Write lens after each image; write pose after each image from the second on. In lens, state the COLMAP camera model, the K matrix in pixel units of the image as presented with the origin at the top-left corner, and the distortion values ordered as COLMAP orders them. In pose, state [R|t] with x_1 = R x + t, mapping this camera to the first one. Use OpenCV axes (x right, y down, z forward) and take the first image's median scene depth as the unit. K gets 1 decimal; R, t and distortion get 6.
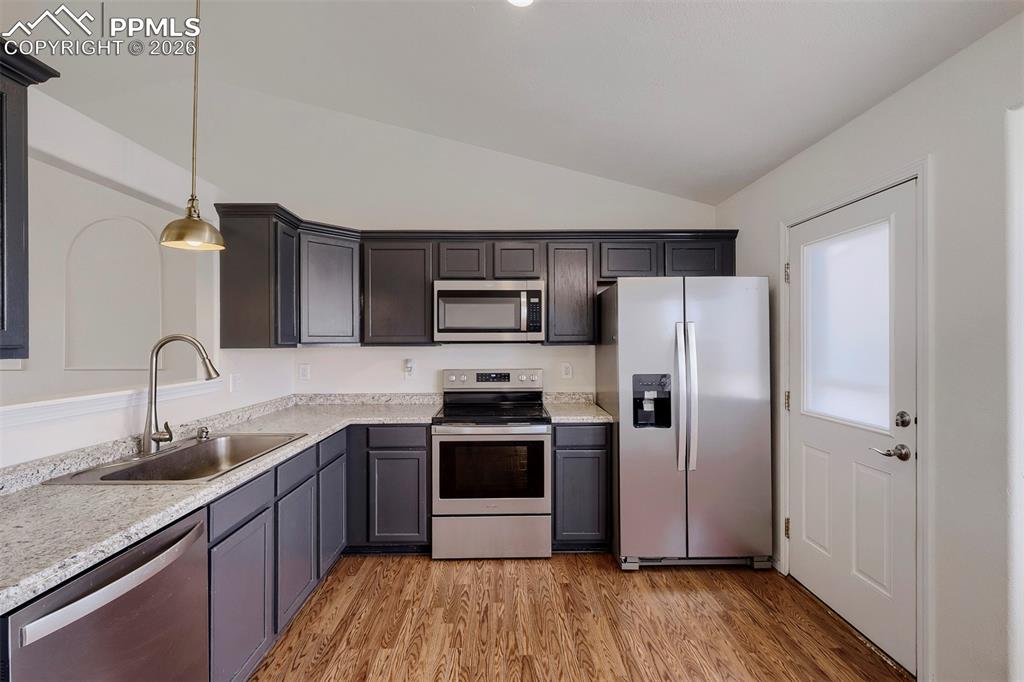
lens RADIAL K [[452.6, 0, 511.9], [0, 452.6, 341.0], [0, 0, 1]] dist [0.003207, -0.000782]
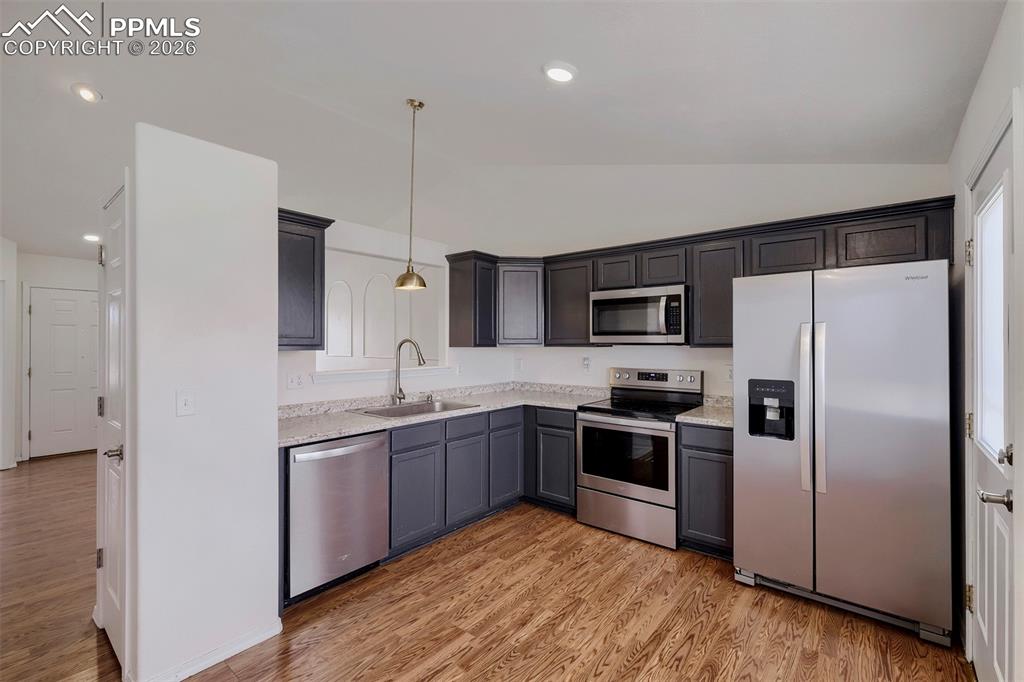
lens RADIAL K [[452.6, 0, 511.4], [0, 452.6, 341.1], [0, 0, 1]] dist [0.003207, -0.000782]
pose [[0.759852, 0.002223, -0.650093, 0.496124], [-0.002831, 0.999996, 0.000111, -0.004199], [0.650090, 0.001756, 0.759855, -0.045572]]
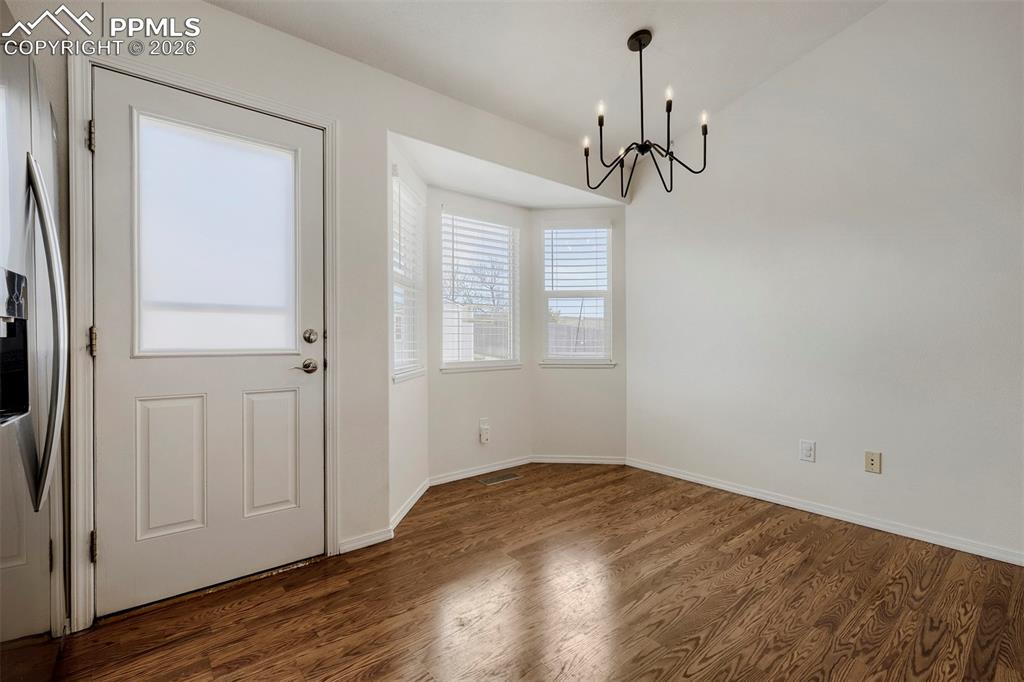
lens RADIAL K [[452.6, 0, 509.7], [0, 452.6, 339.7], [0, 0, 1]] dist [0.003207, -0.000782]
pose [[-0.611011, 0.007924, 0.791582, -0.224455], [0.007278, 0.999964, -0.004392, 0.128929], [-0.791589, 0.003077, -0.611047, 0.880970]]
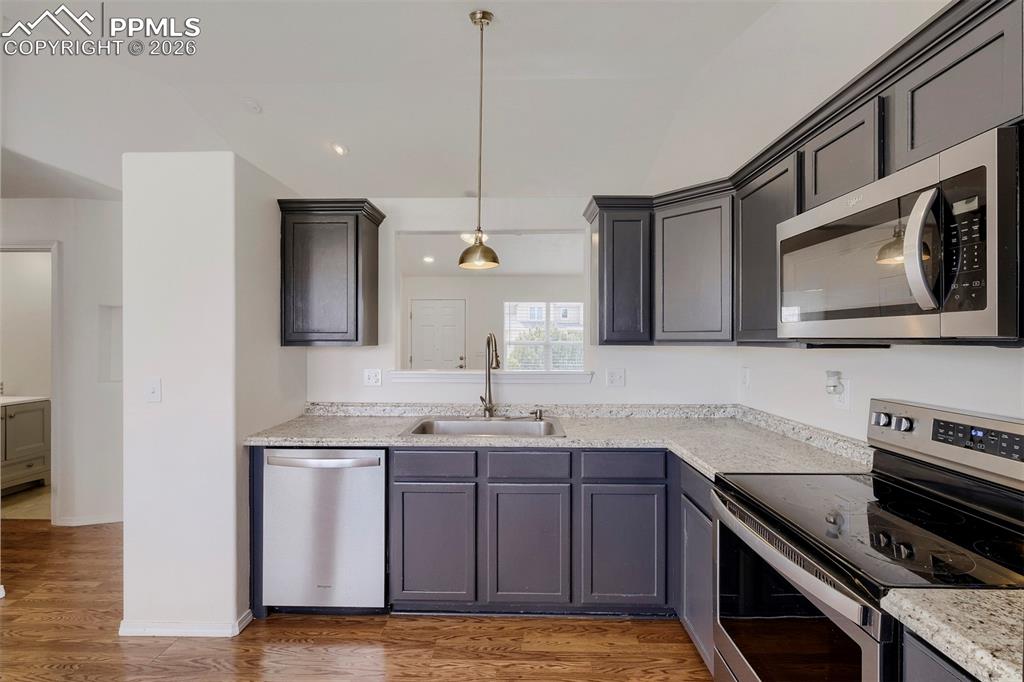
lens RADIAL K [[452.6, 0, 507.1], [0, 452.6, 340.3], [0, 0, 1]] dist [0.003207, -0.000782]
pose [[-0.044649, 0.007015, -0.998978, 0.417100], [-0.001093, 0.999974, 0.007071, -0.001150], [0.999002, 0.001407, -0.044640, 0.785497]]
